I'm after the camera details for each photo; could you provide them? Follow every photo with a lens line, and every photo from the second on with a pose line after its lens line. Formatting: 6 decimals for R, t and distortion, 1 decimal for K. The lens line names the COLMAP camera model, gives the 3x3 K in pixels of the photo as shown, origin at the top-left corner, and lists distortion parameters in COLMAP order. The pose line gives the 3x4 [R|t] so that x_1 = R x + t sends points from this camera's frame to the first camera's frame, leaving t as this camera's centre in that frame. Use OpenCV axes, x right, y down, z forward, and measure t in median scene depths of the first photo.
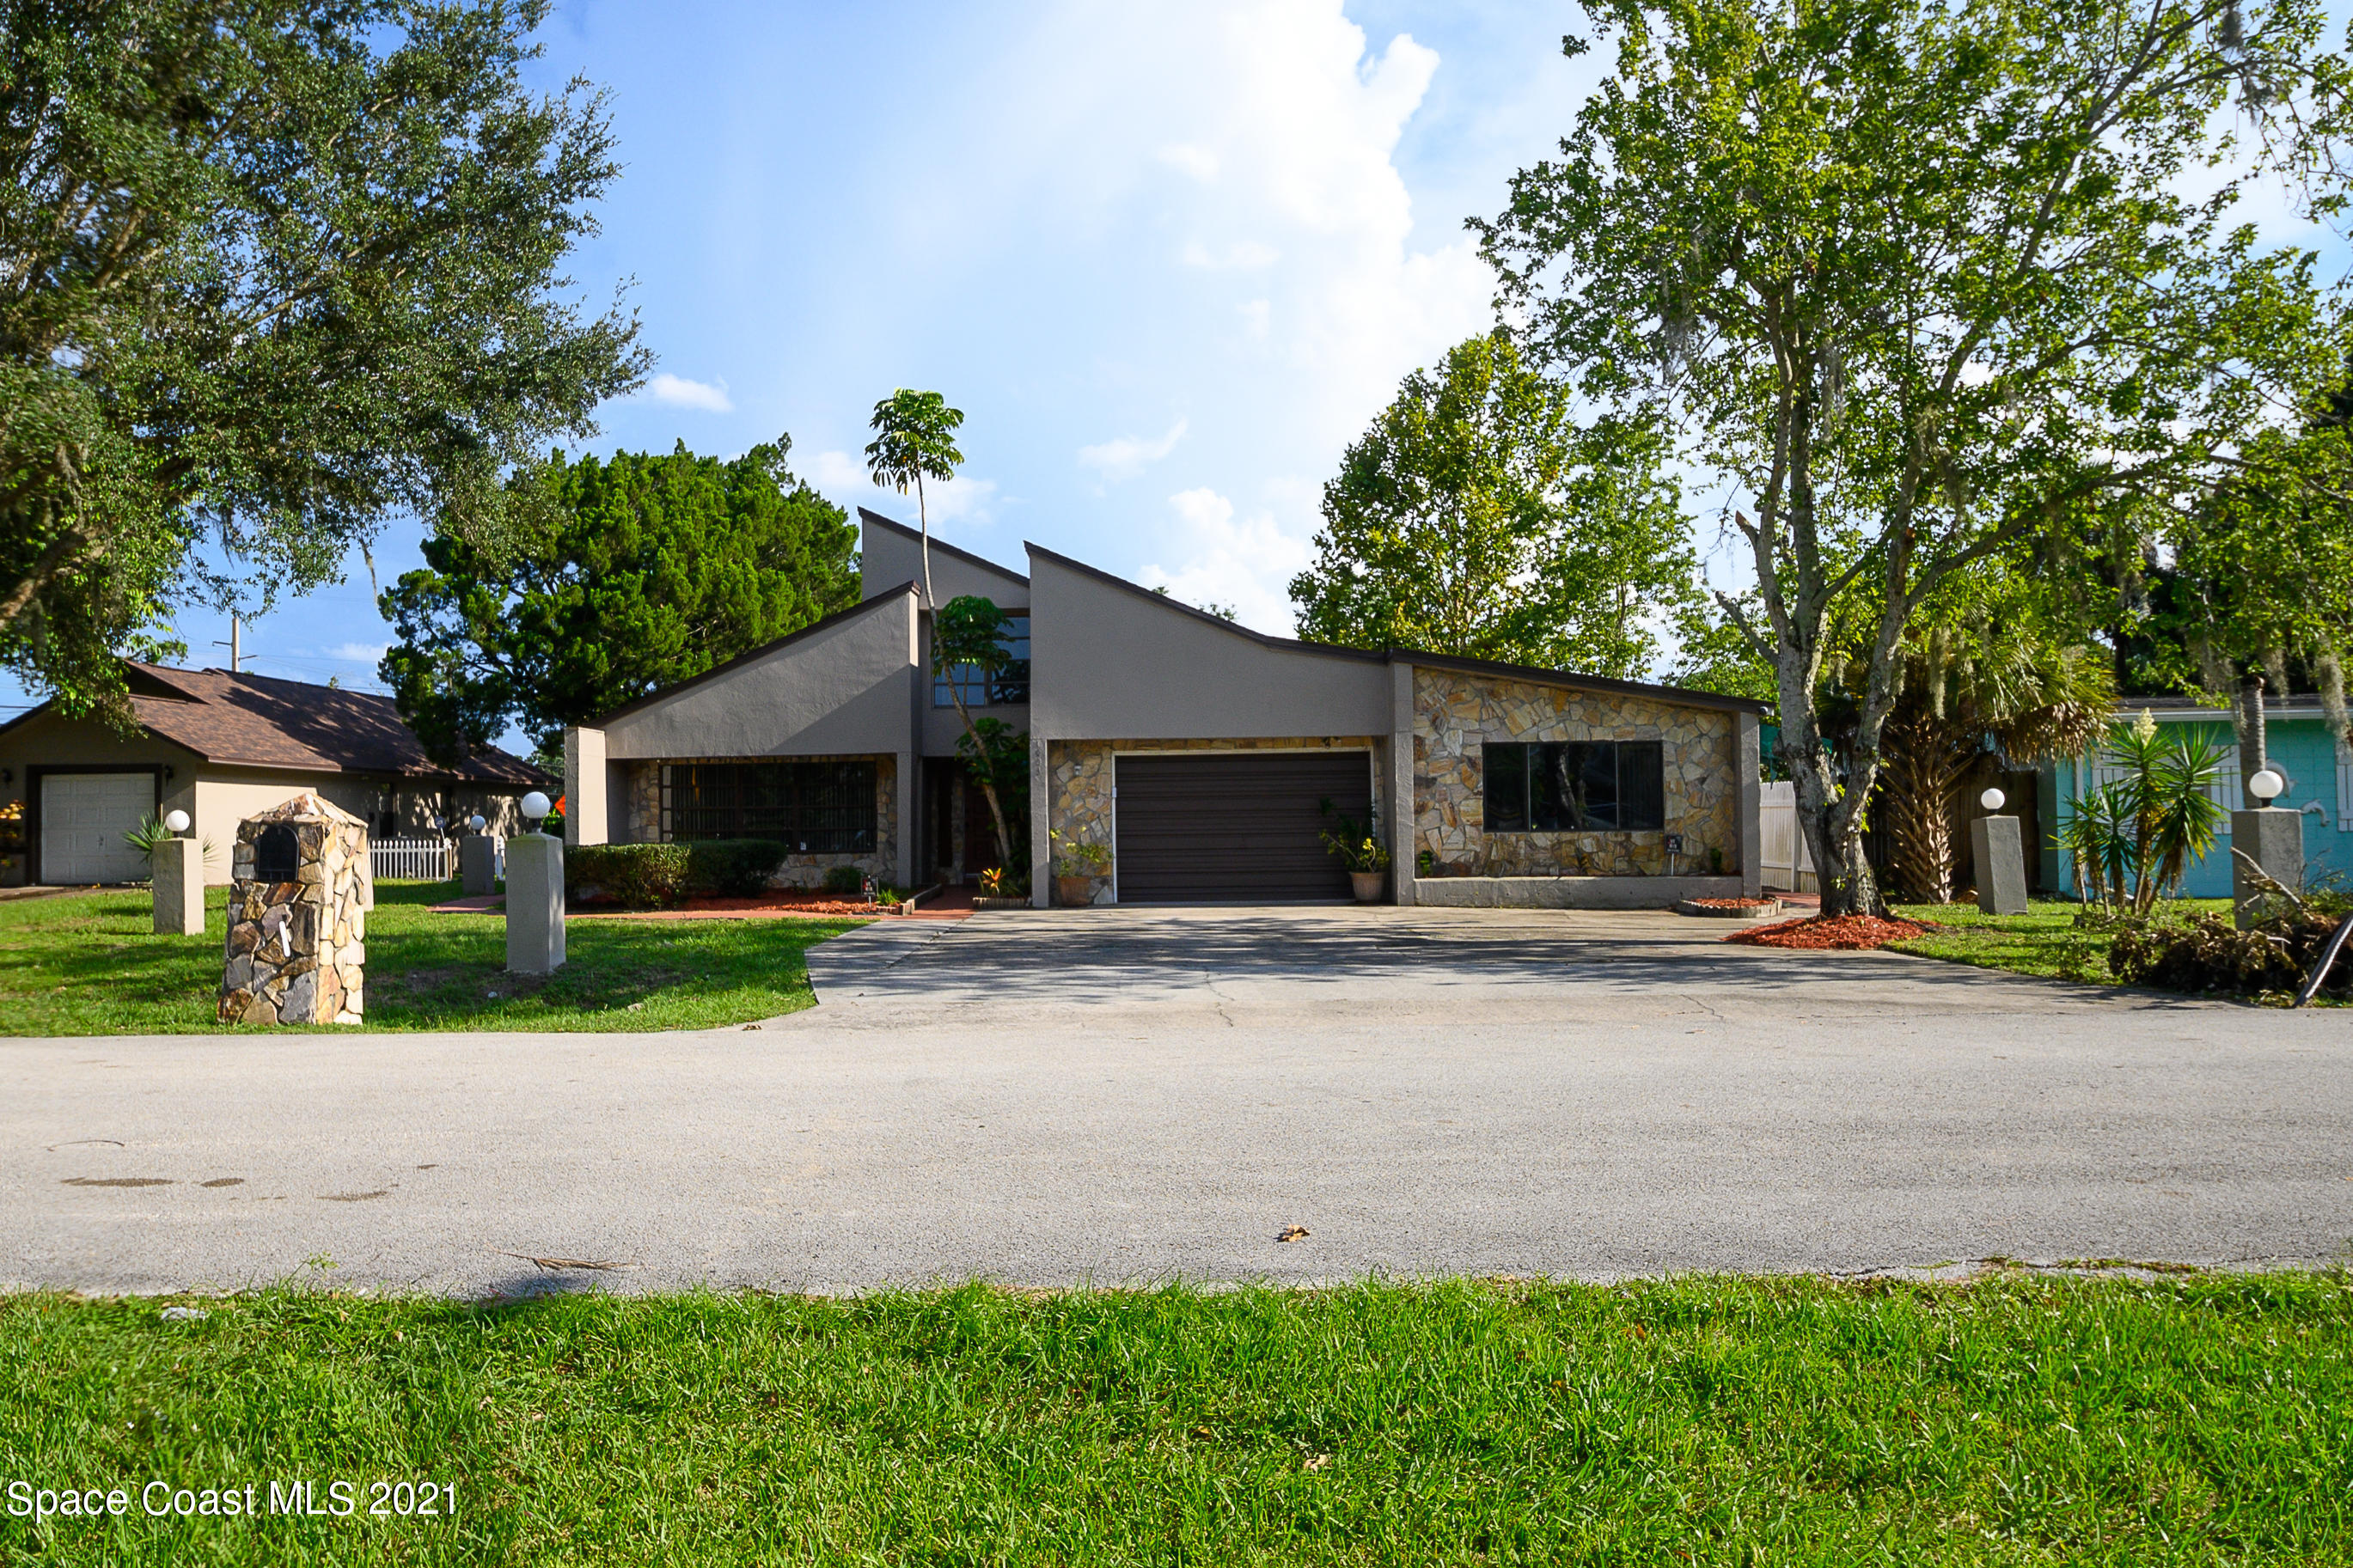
lens RADIAL K [[1760.3, 0, 1186.1], [0, 1760.3, 773.5], [0, 0, 1]] dist [-0.008594, 0.000264]
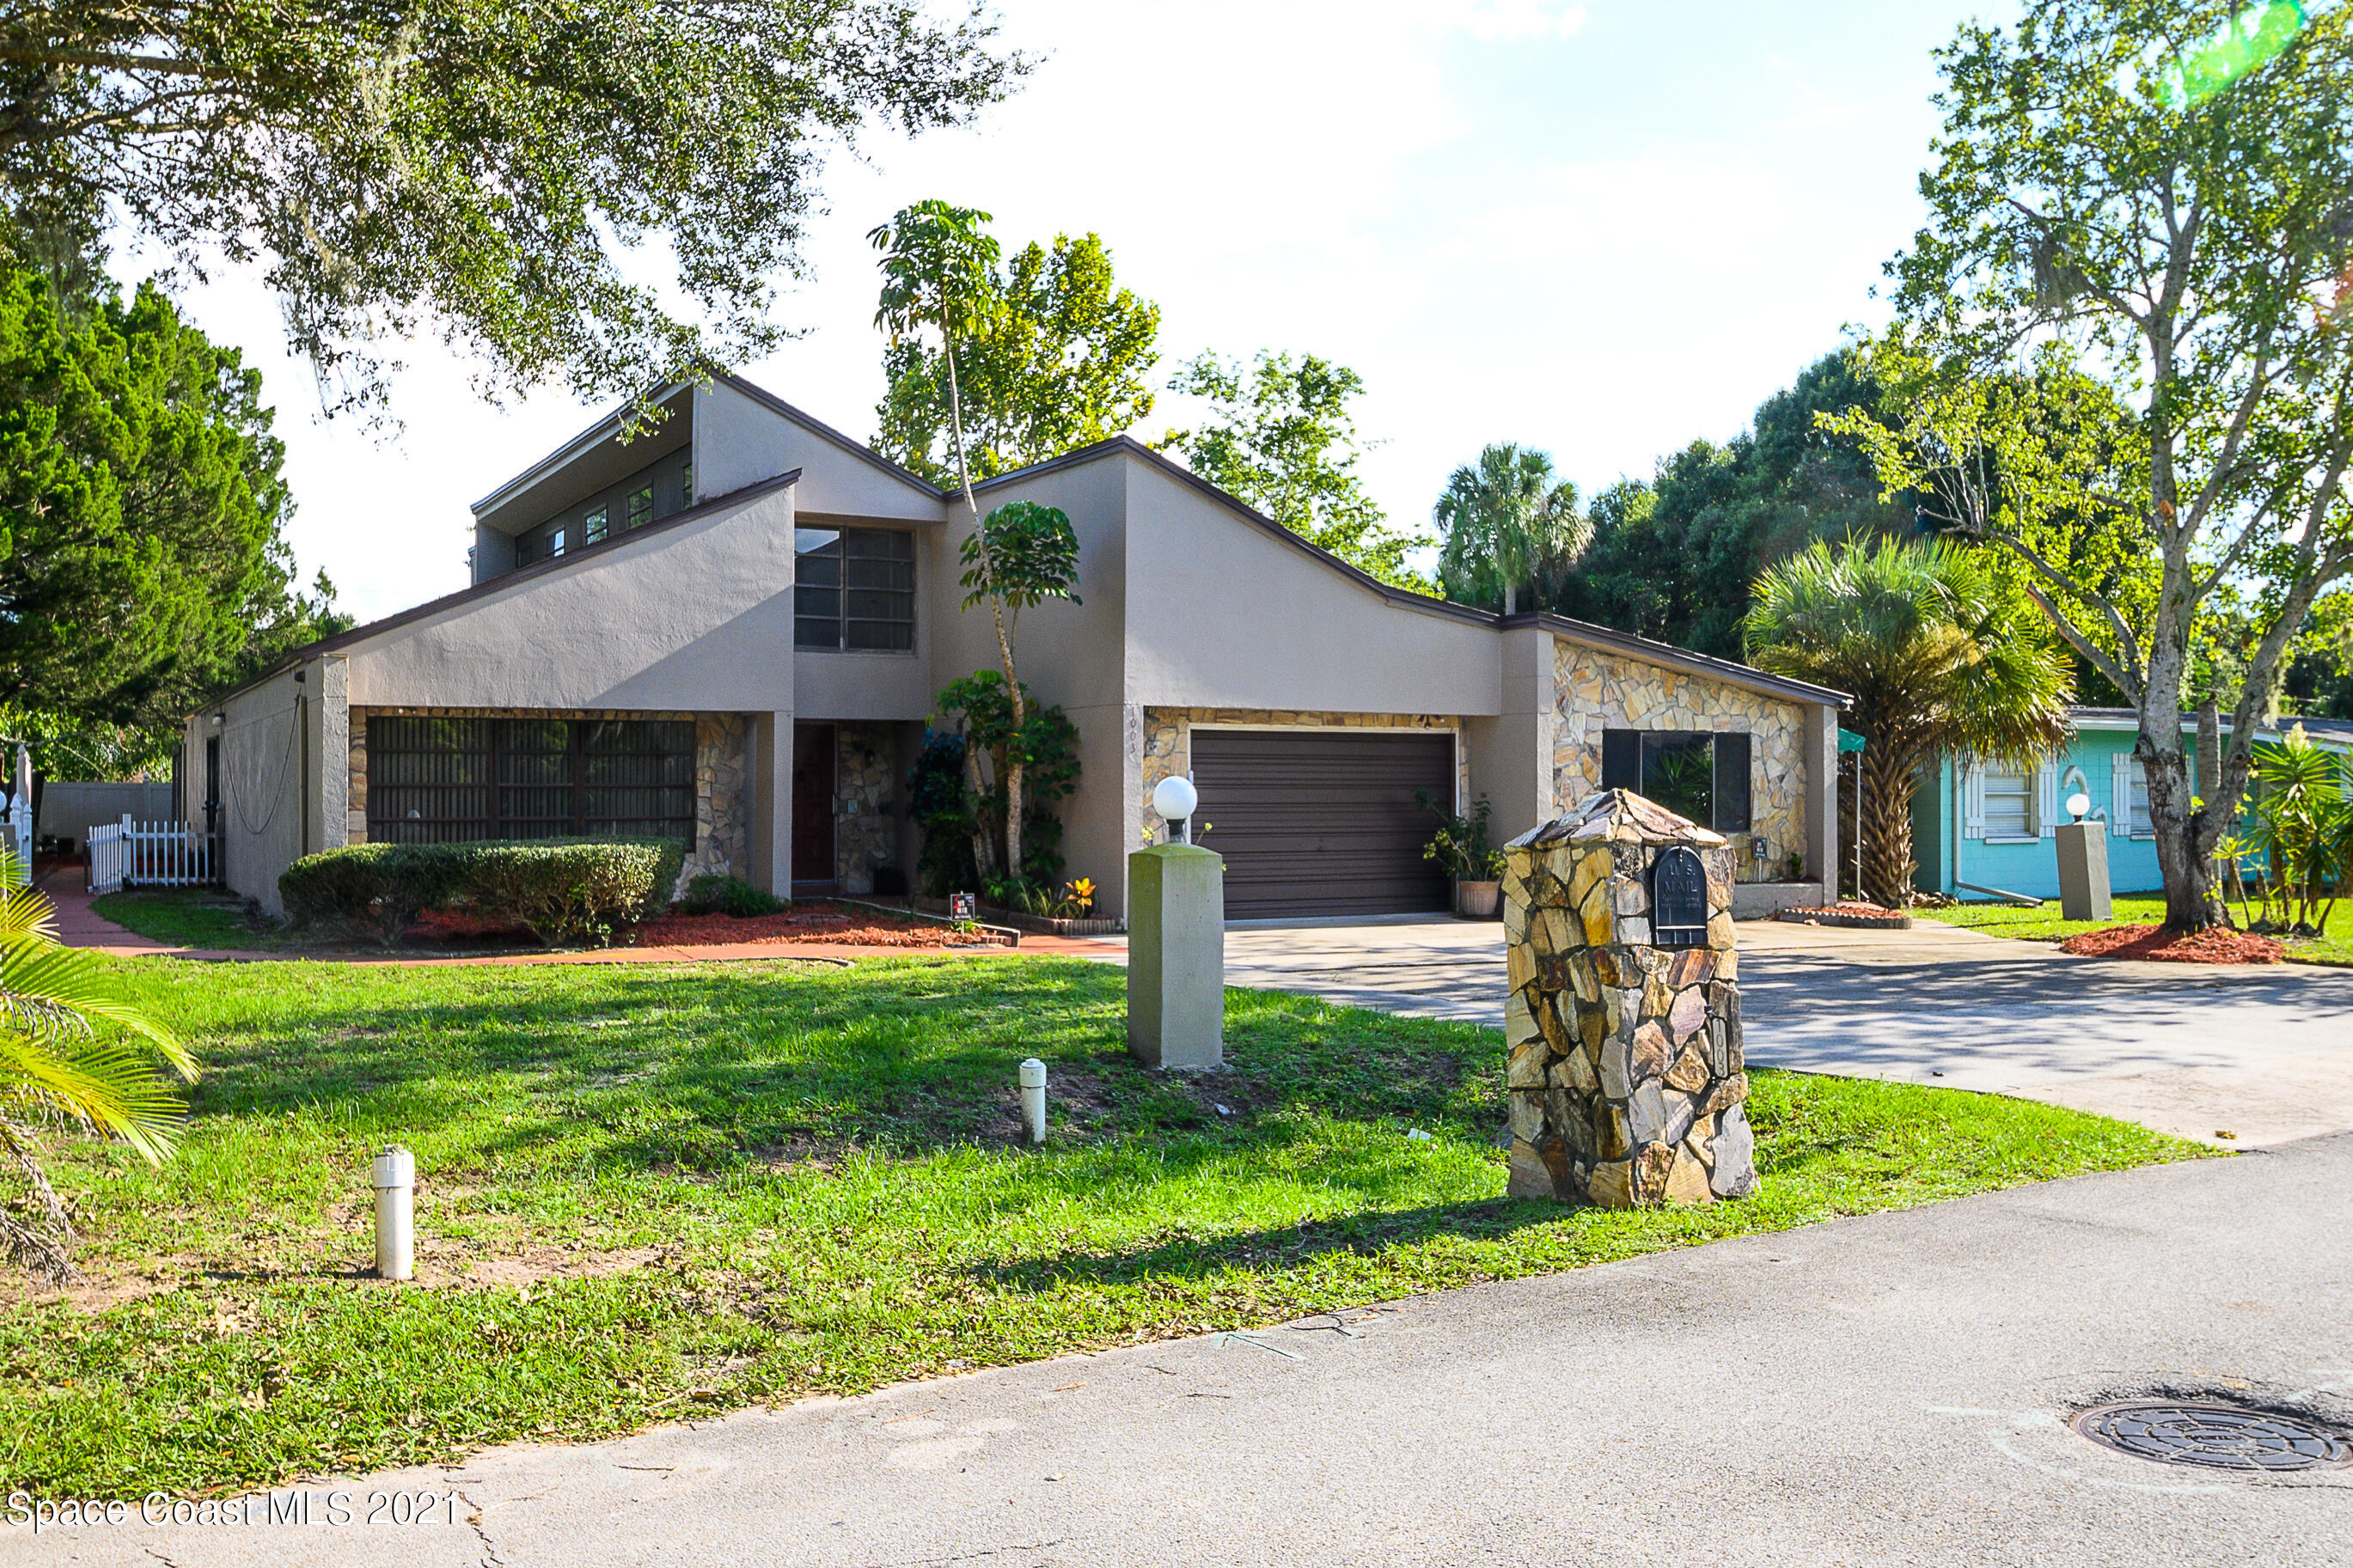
lens RADIAL K [[1995.4, 0, 1168.6], [0, 1995.4, 788.9], [0, 0, 1]] dist [-0.020727, 0.001482]
pose [[0.863202, 0.016911, 0.504576, -0.494064], [-0.028503, 0.999477, 0.015263, 0.002828], [-0.504054, -0.027558, 0.863233, 0.266228]]
